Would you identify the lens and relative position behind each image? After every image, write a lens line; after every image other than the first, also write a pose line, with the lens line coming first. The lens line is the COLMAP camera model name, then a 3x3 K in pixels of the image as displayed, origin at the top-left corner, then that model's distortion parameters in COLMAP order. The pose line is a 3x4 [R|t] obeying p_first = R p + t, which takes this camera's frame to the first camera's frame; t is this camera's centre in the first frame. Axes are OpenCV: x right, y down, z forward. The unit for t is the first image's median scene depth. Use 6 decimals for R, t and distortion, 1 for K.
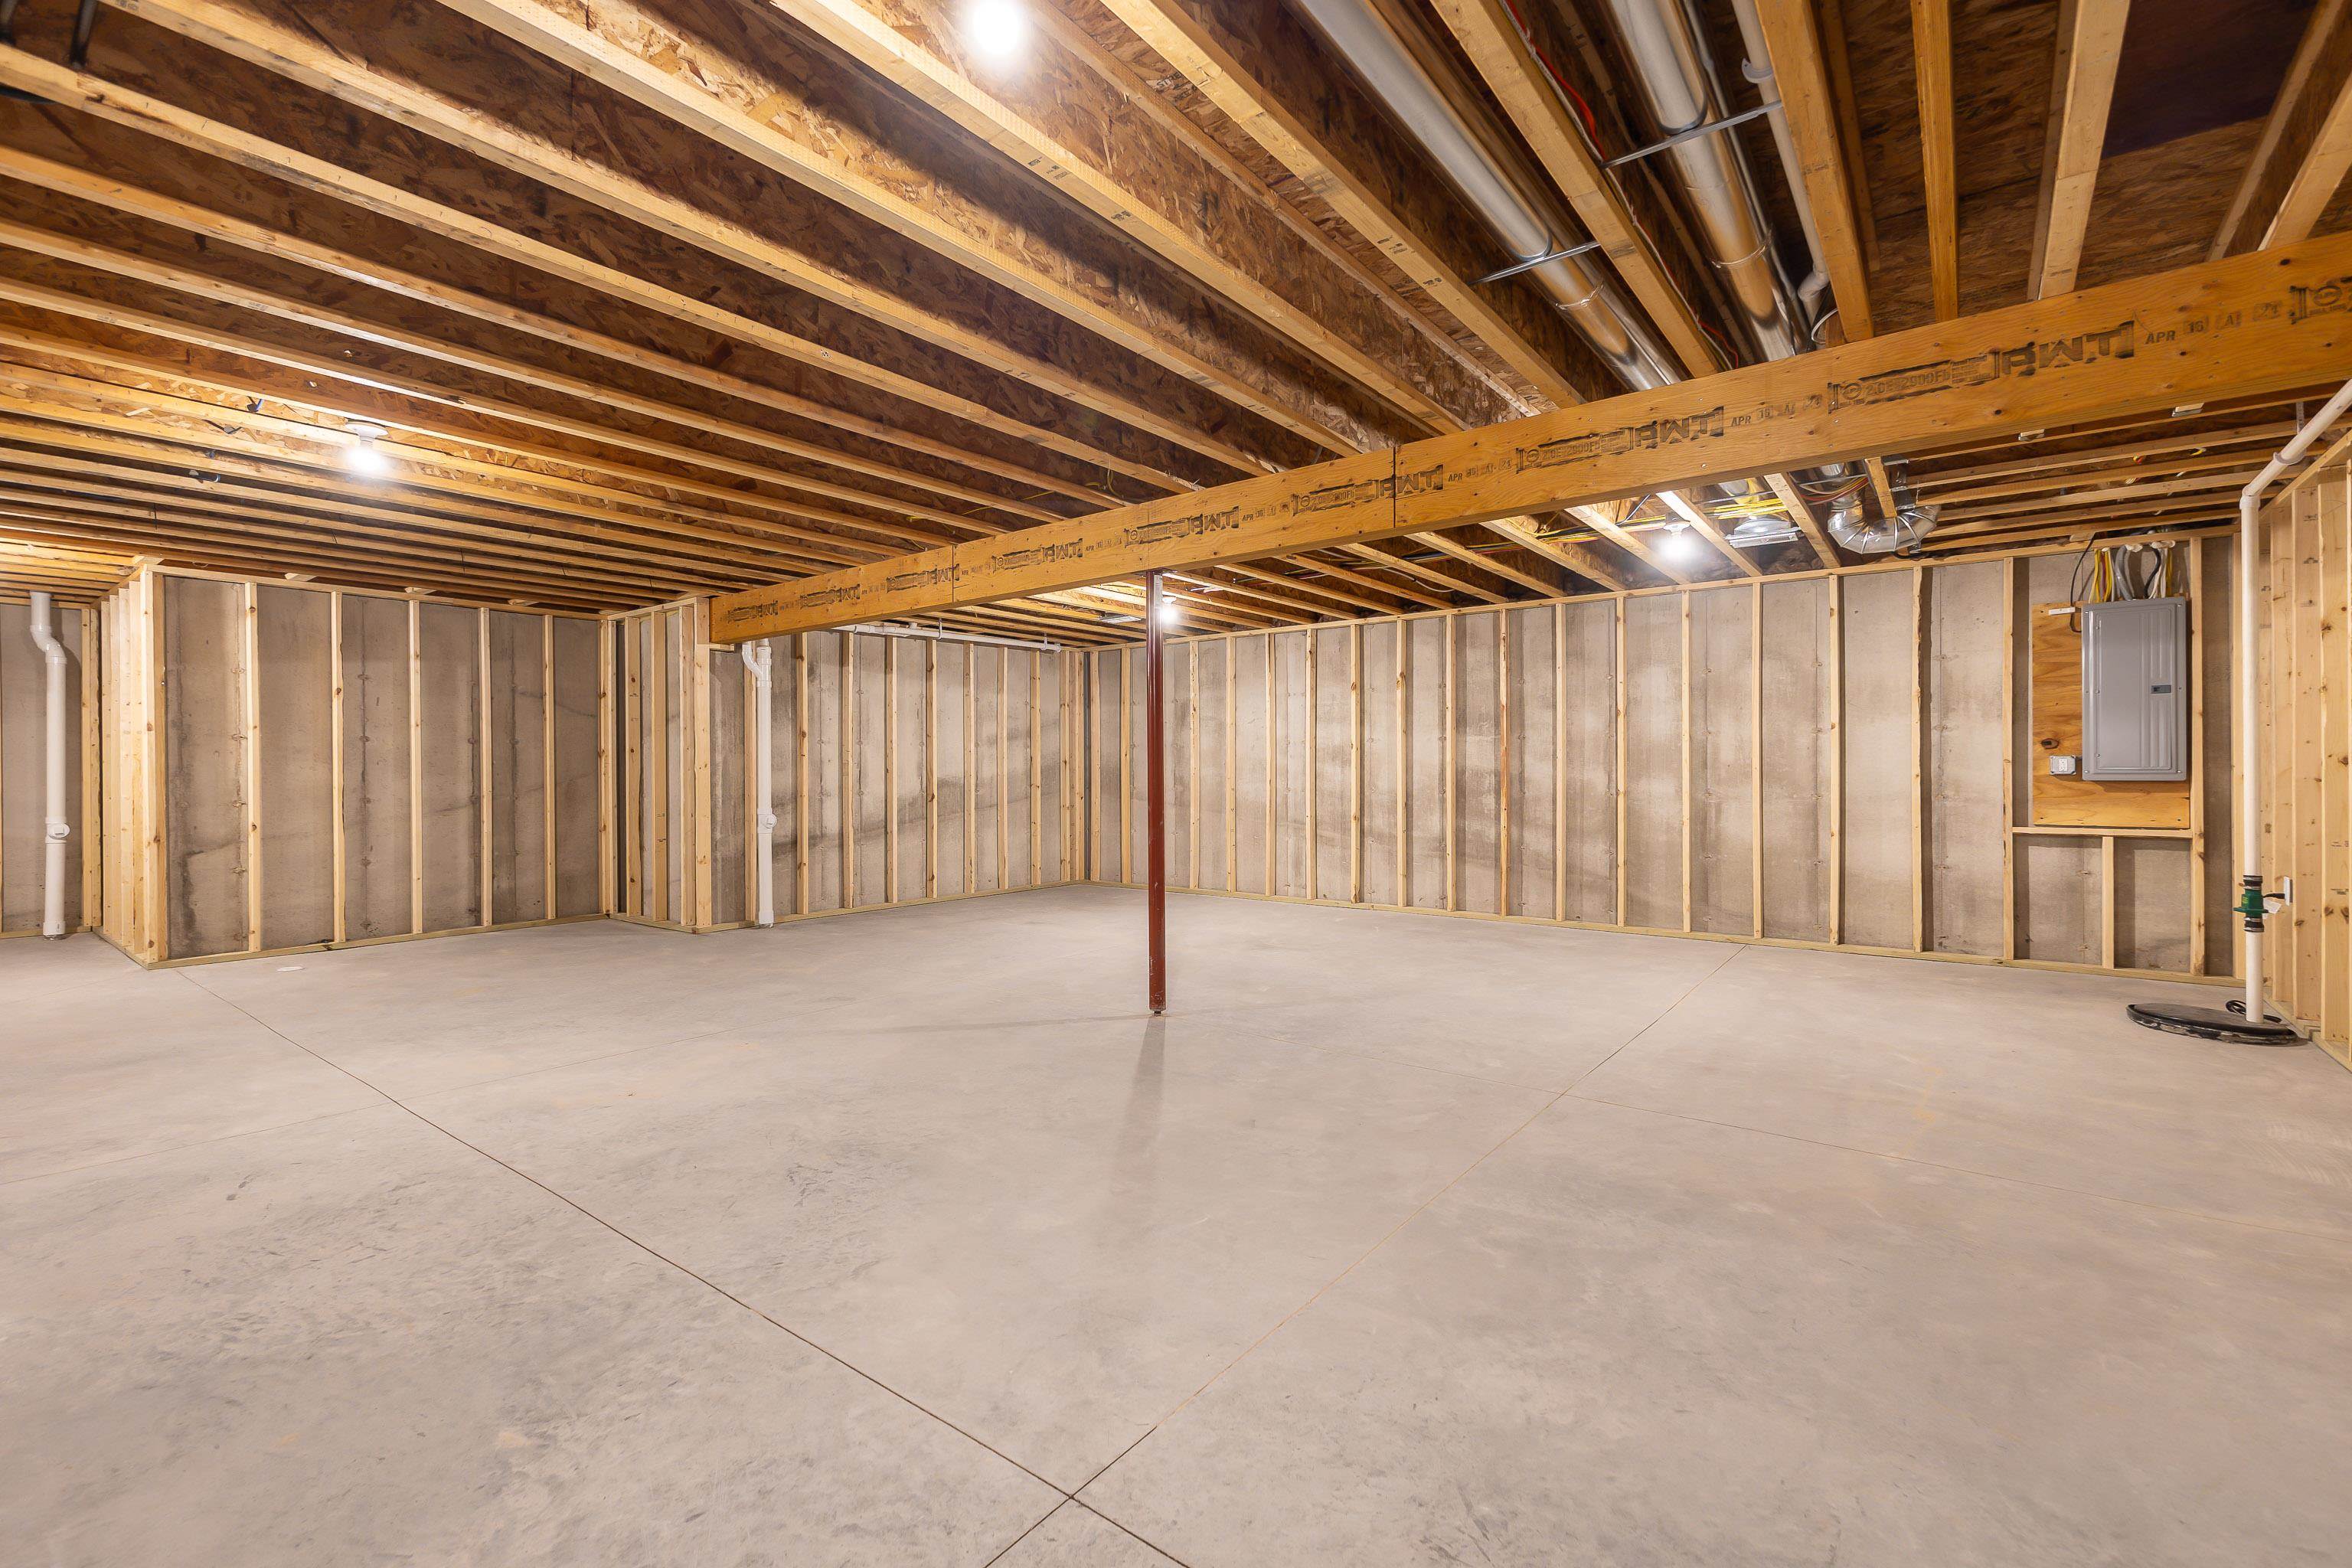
lens RADIAL K [[1006.2, 0, 1177.5], [0, 1006.2, 778.5], [0, 0, 1]] dist [0.019405, -0.008168]
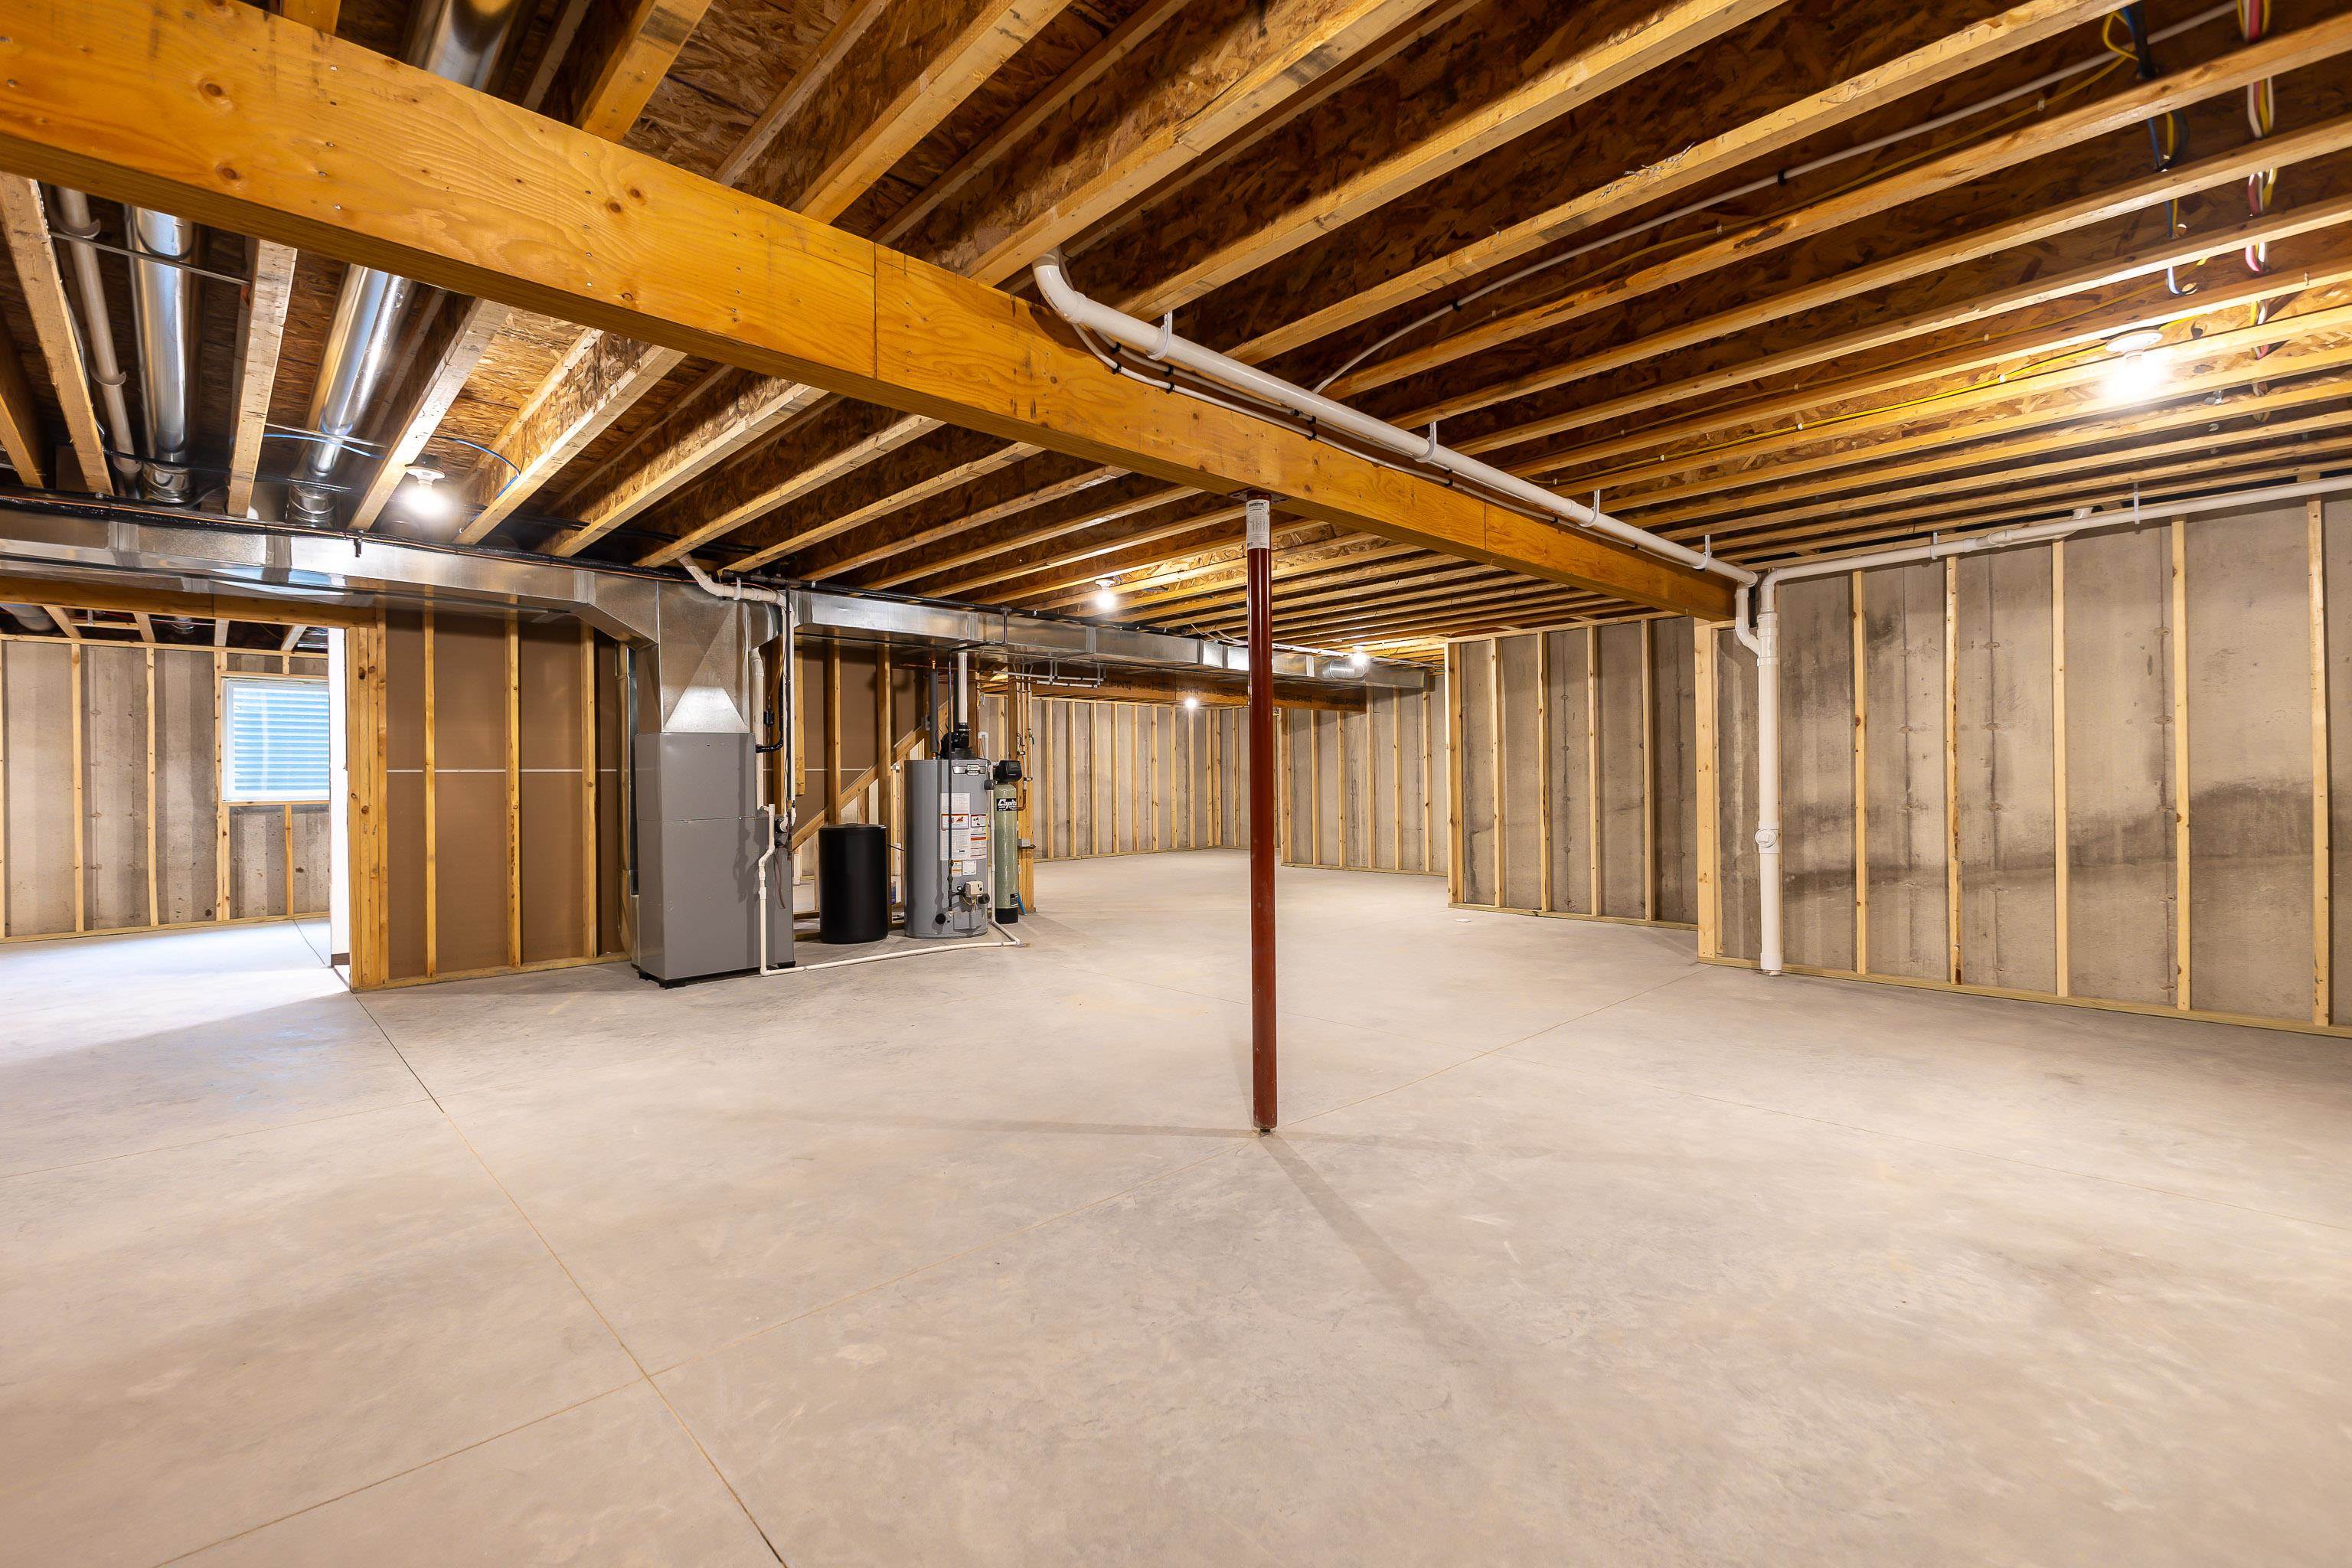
lens RADIAL K [[1006.2, 0, 1177.5], [0, 1006.2, 778.5], [0, 0, 1]] dist [0.019405, -0.008168]
pose [[-0.140331, 0.003559, -0.990098, 0.680645], [0.003526, 0.999989, 0.003095, -0.011716], [0.990098, -0.003057, -0.140342, 1.046475]]
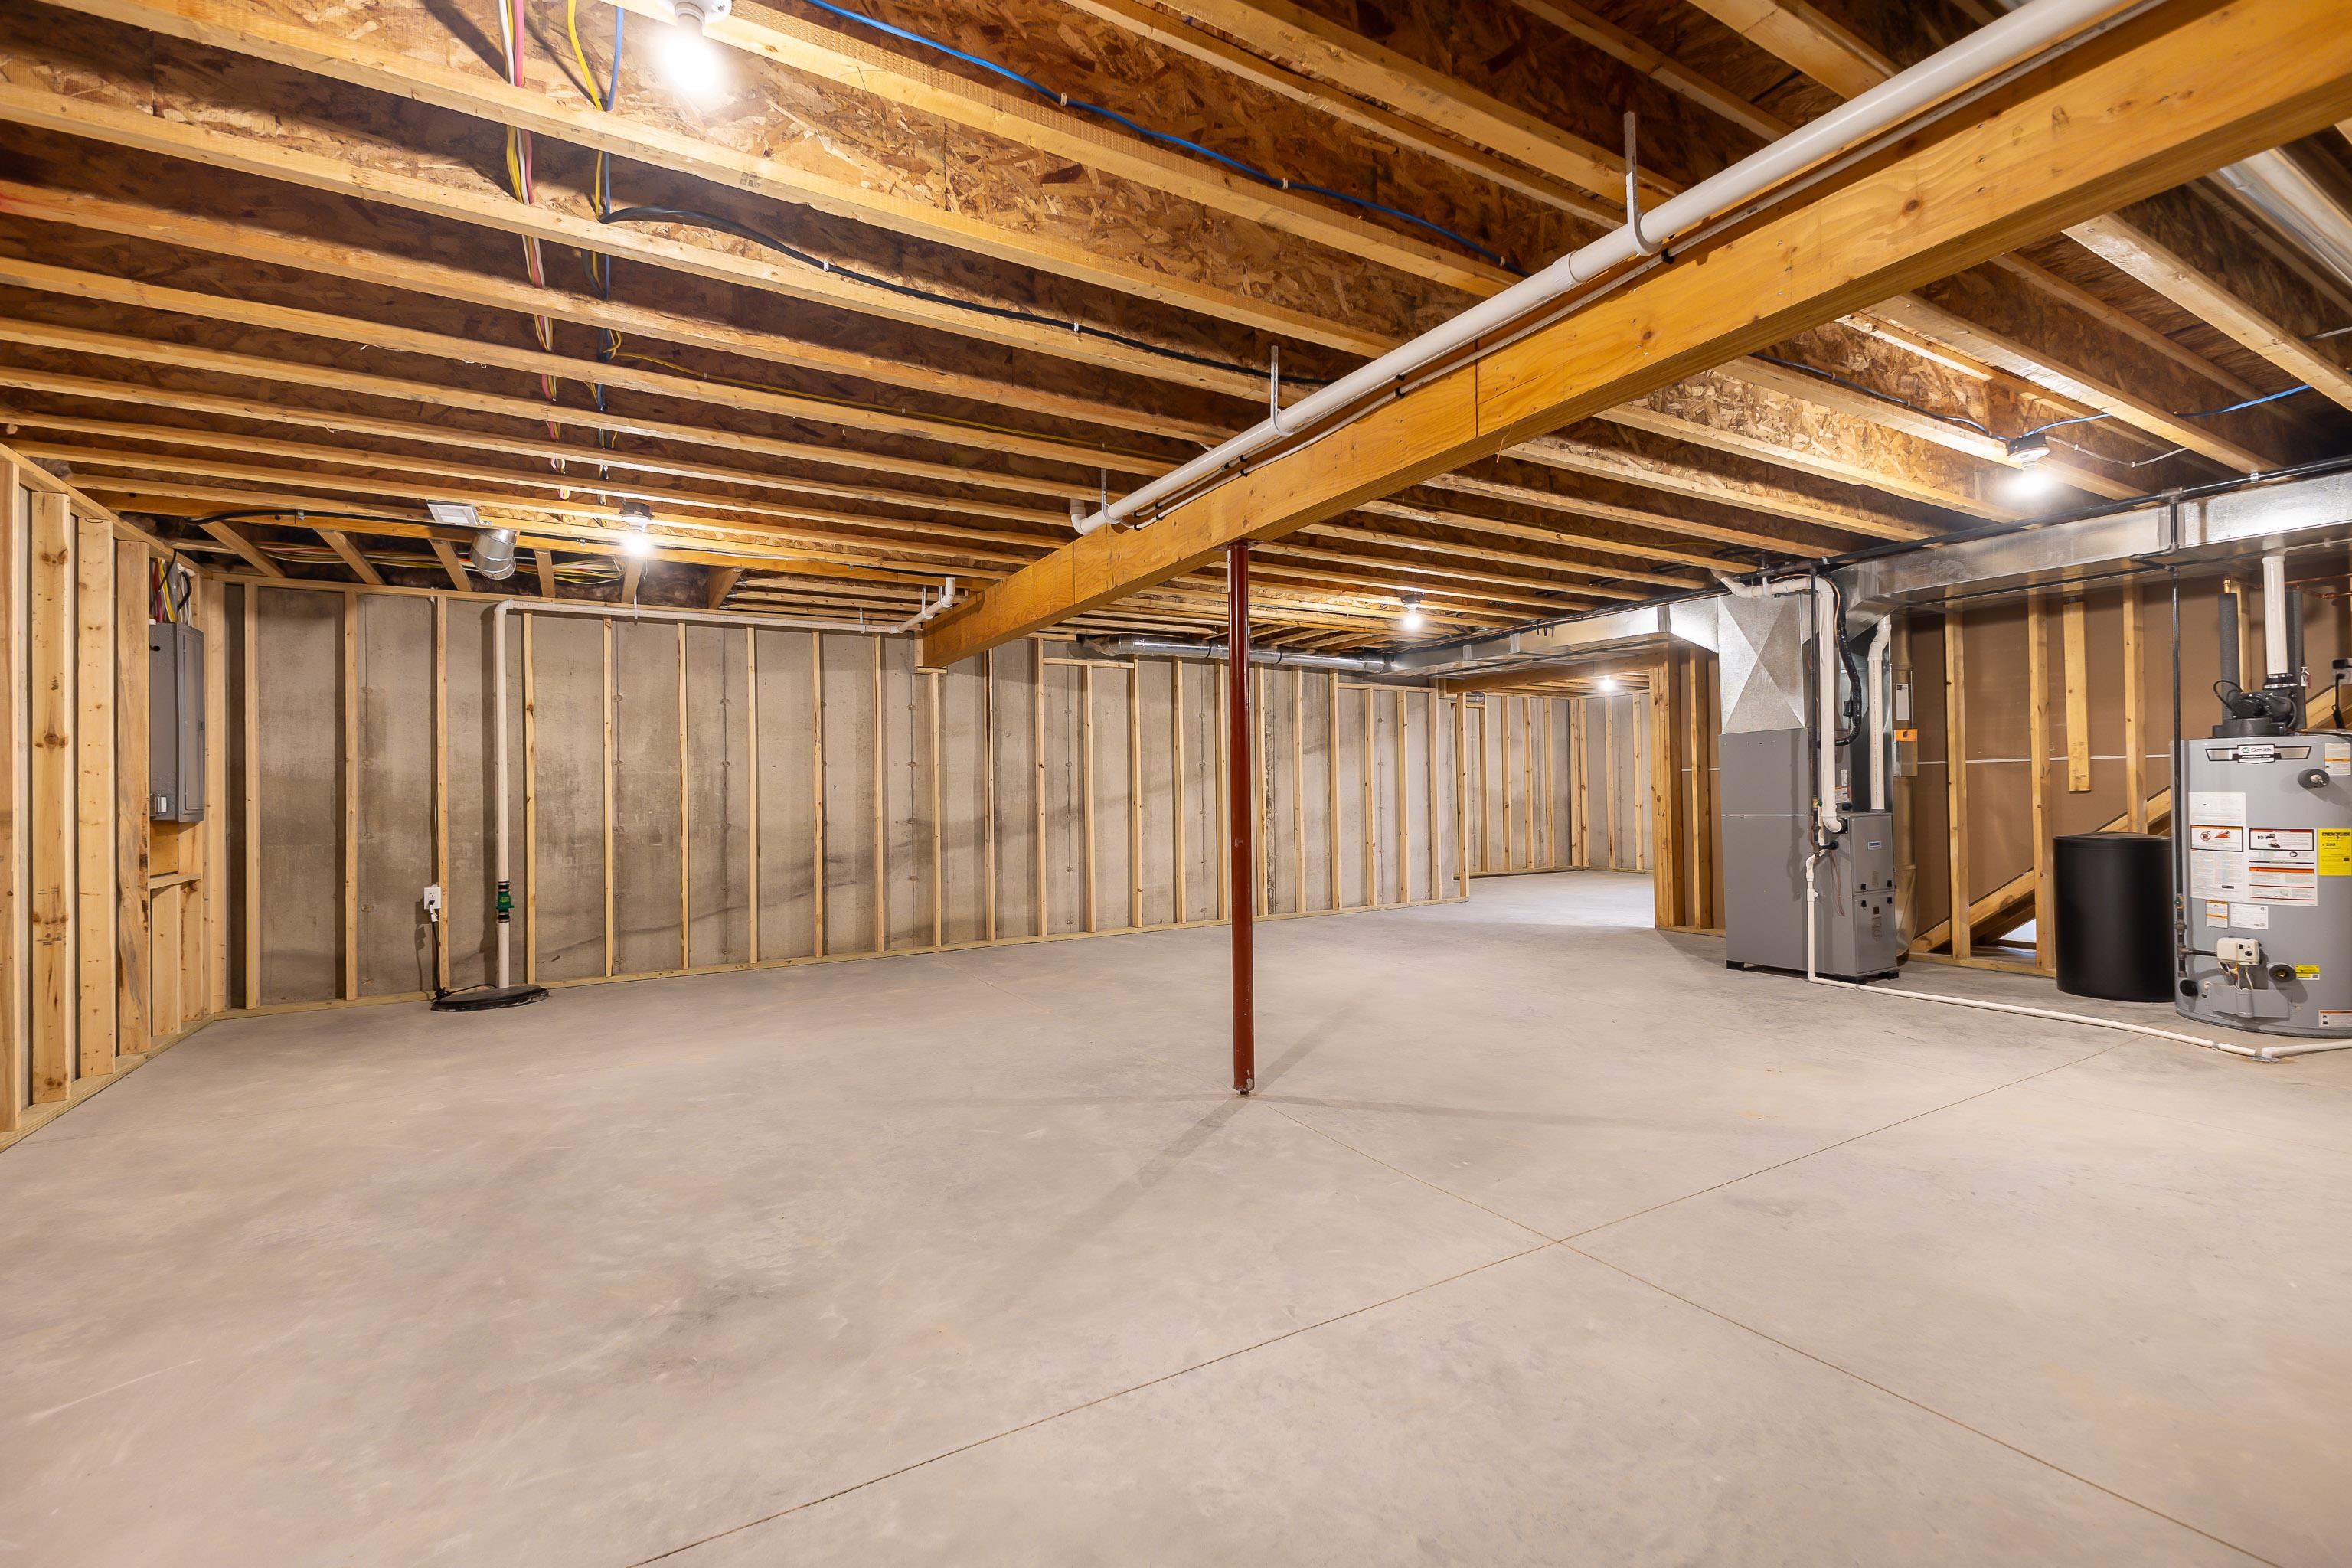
lens RADIAL K [[1006.2, 0, 1177.5], [0, 1006.2, 778.5], [0, 0, 1]] dist [0.019405, -0.008168]
pose [[-0.931752, 0.021869, 0.362437, -0.272772], [0.021214, 0.999758, -0.005787, -0.014182], [-0.362476, 0.002297, -0.931990, 1.784131]]
